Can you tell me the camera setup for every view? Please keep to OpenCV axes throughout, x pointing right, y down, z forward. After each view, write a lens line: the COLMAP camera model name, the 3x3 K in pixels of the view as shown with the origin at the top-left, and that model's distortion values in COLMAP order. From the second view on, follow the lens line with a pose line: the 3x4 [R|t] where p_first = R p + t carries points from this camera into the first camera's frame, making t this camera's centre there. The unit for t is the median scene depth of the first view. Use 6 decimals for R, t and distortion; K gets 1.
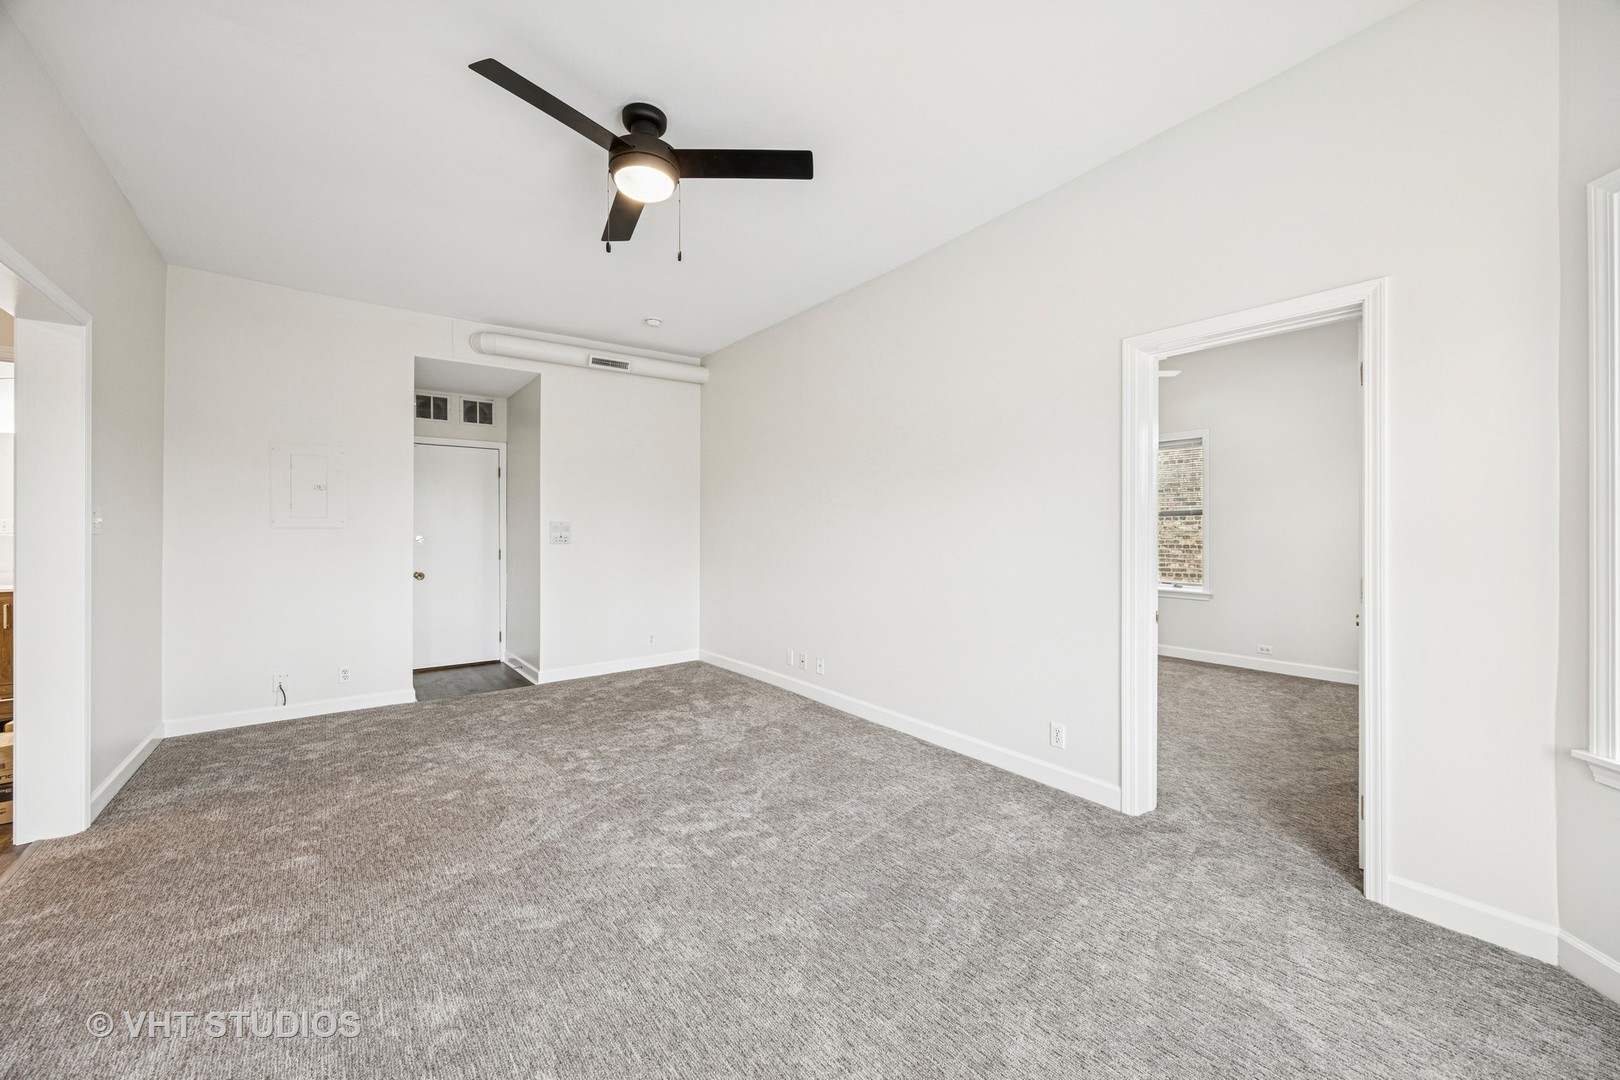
lens RADIAL K [[628.8, 0, 810.6], [0, 628.8, 522.1], [0, 0, 1]] dist [0.000675, -0.000012]
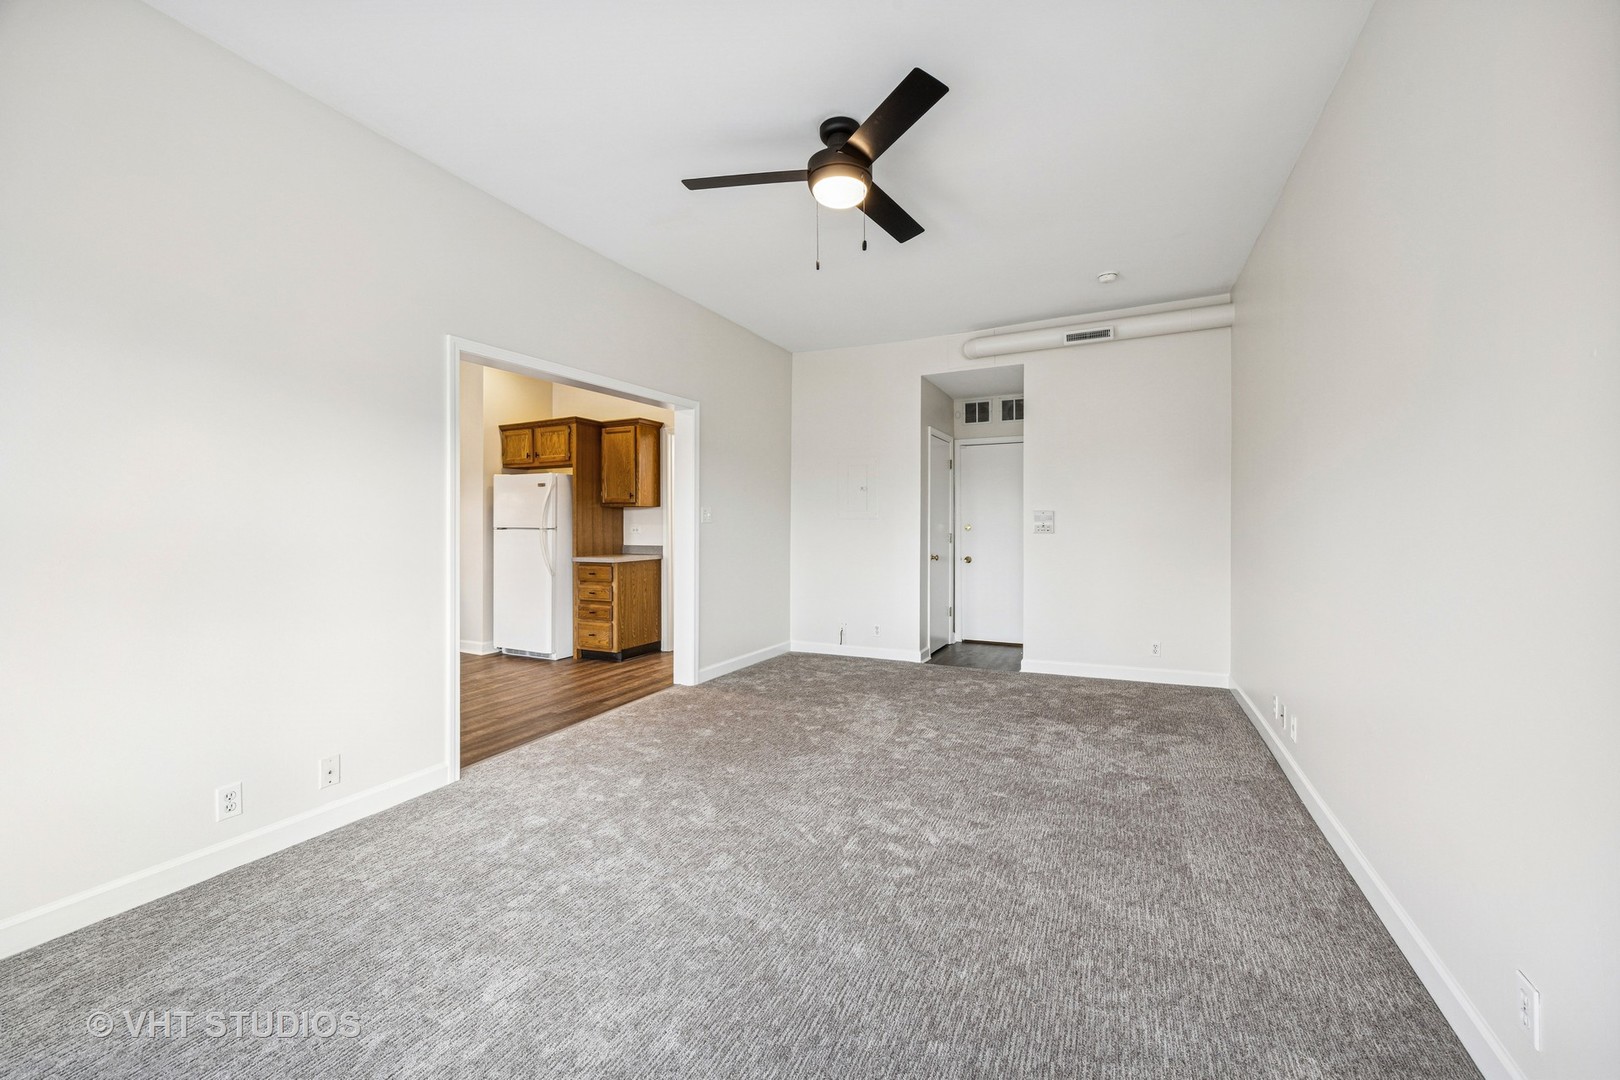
lens RADIAL K [[637.7, 0, 809.6], [0, 637.7, 512.7], [0, 0, 1]] dist [0.000201, 0.000045]
pose [[0.458364, -0.013663, -0.888660, 0.451573], [0.015934, 0.999847, -0.007154, 0.005174], [0.888622, -0.010880, 0.458512, 0.314758]]
